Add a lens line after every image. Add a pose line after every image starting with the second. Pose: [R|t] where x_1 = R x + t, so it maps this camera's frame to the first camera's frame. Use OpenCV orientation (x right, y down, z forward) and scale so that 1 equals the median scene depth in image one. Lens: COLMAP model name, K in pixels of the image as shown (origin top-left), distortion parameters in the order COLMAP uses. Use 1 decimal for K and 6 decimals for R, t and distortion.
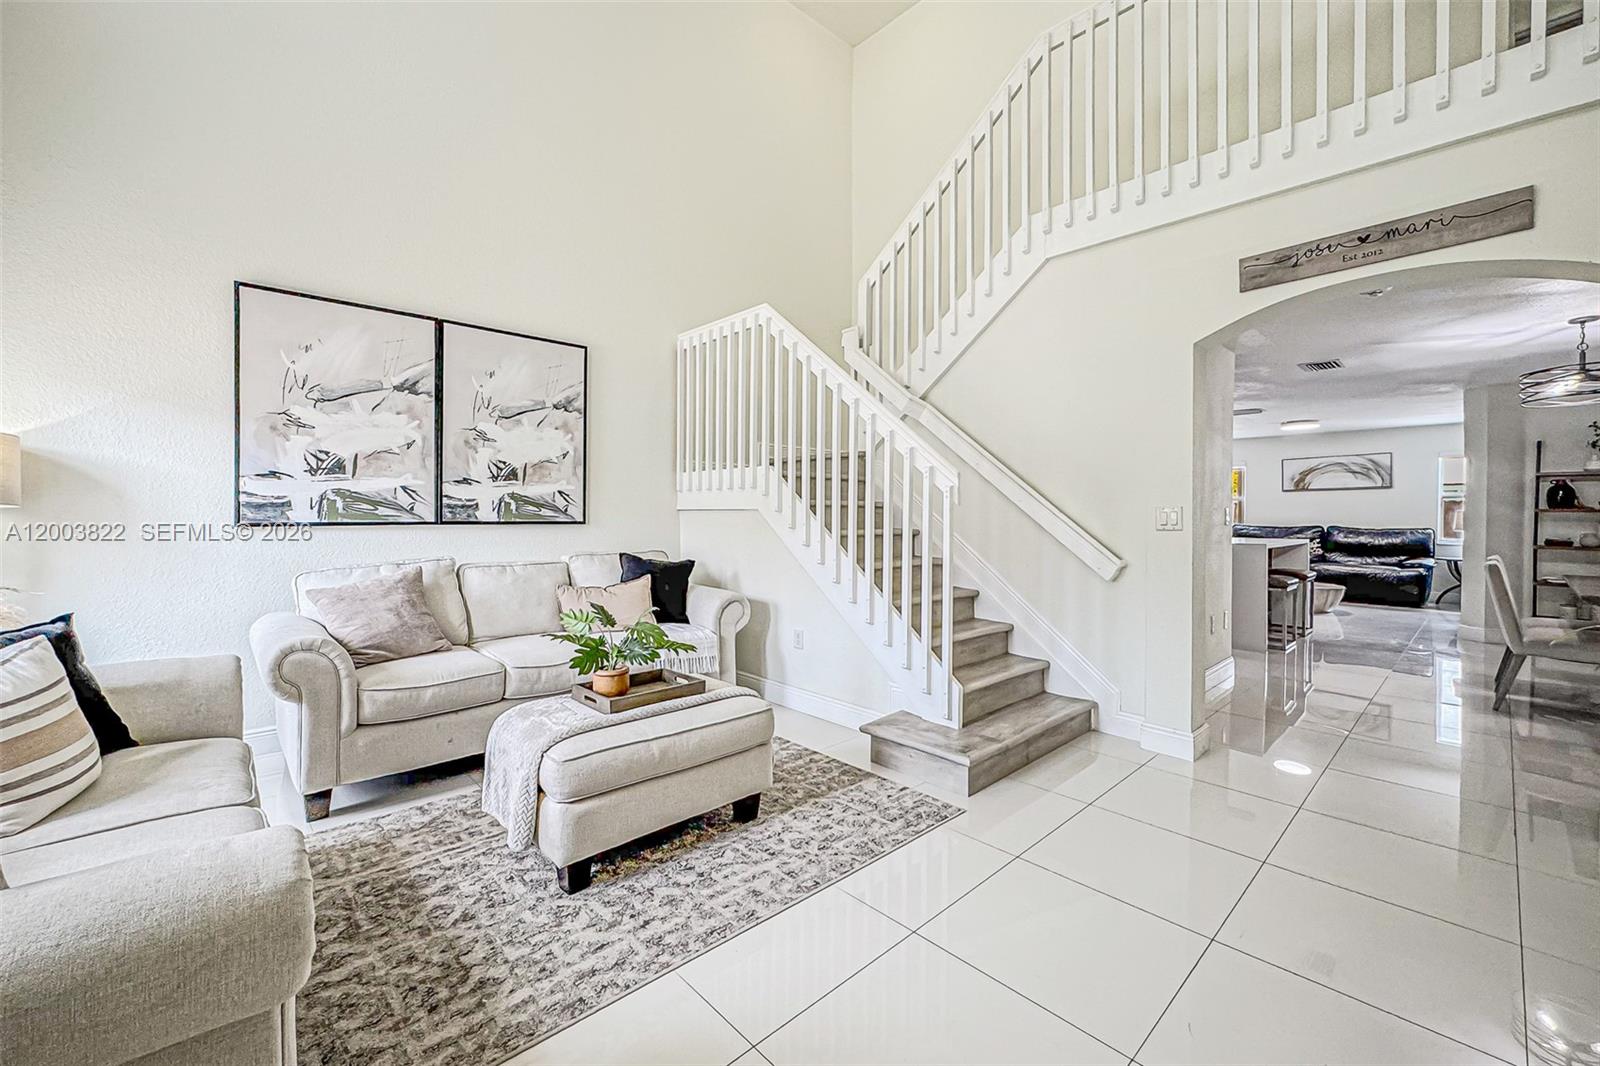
lens RADIAL K [[652.9, 0, 796.9], [0, 652.9, 515.9], [0, 0, 1]] dist [0.001615, 0.000002]
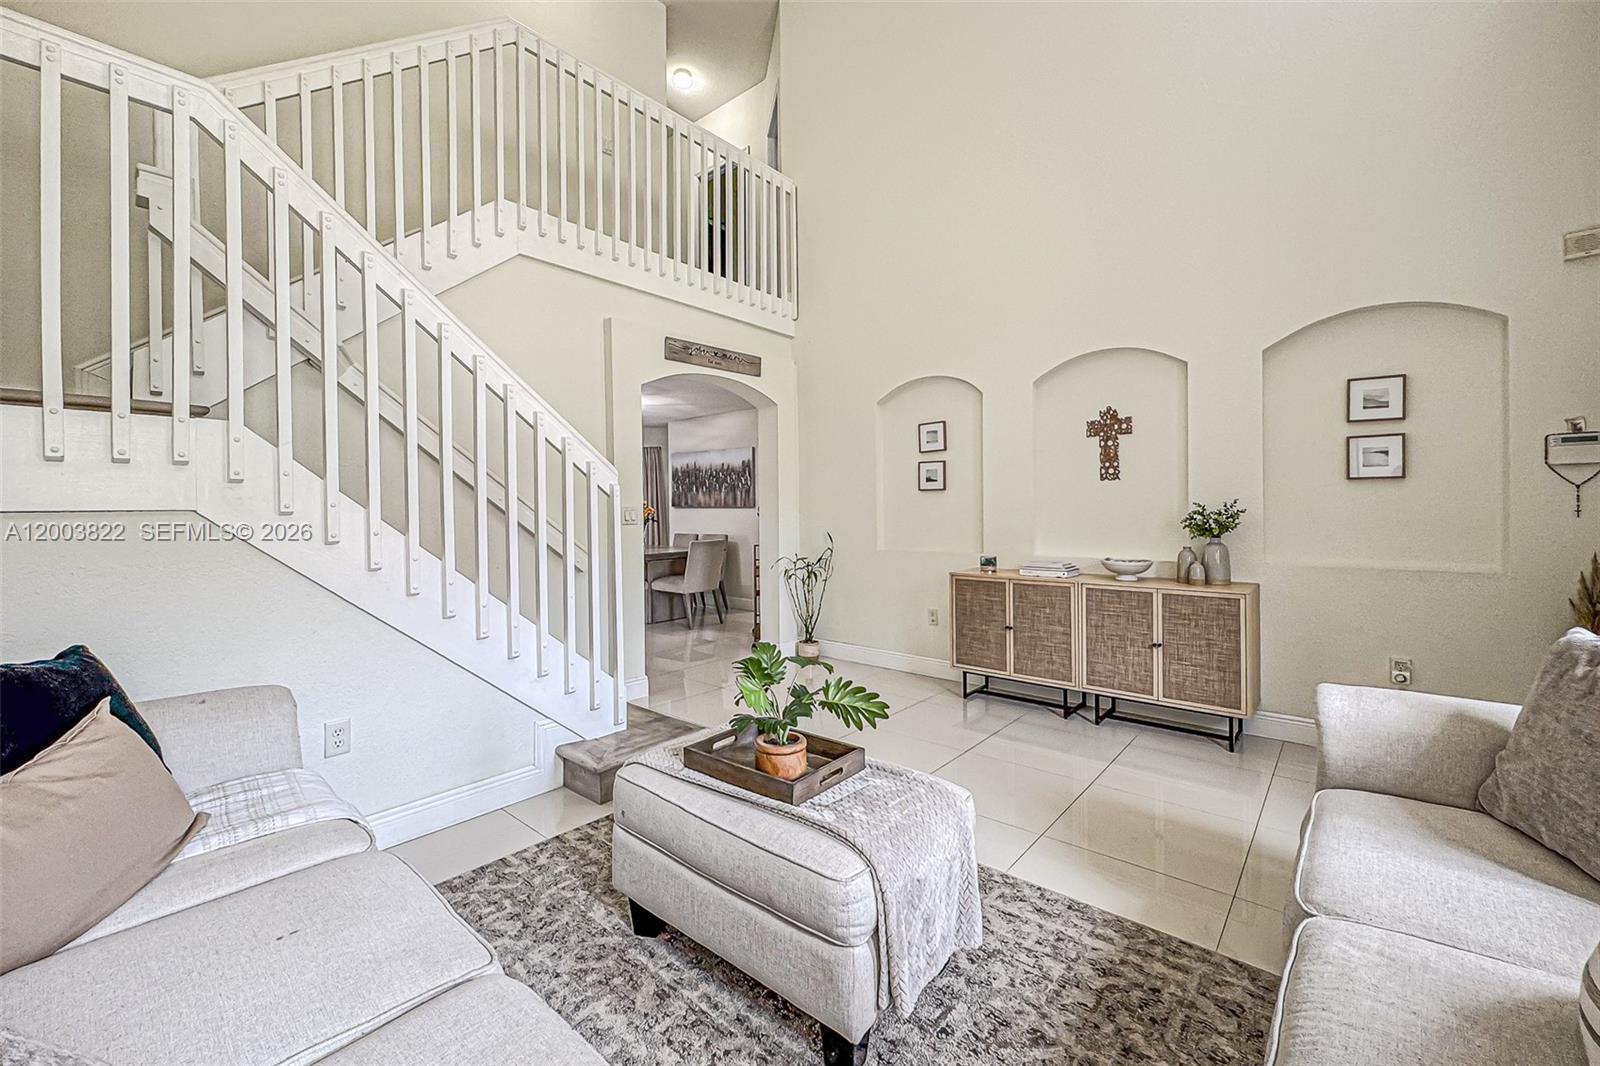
lens RADIAL K [[652.9, 0, 796.9], [0, 652.9, 515.9], [0, 0, 1]] dist [0.001615, 0.000002]
pose [[-0.111726, -0.009754, 0.993691, -1.393739], [0.013847, 0.999839, 0.011371, -0.011483], [-0.993643, 0.015030, -0.111573, 1.537135]]
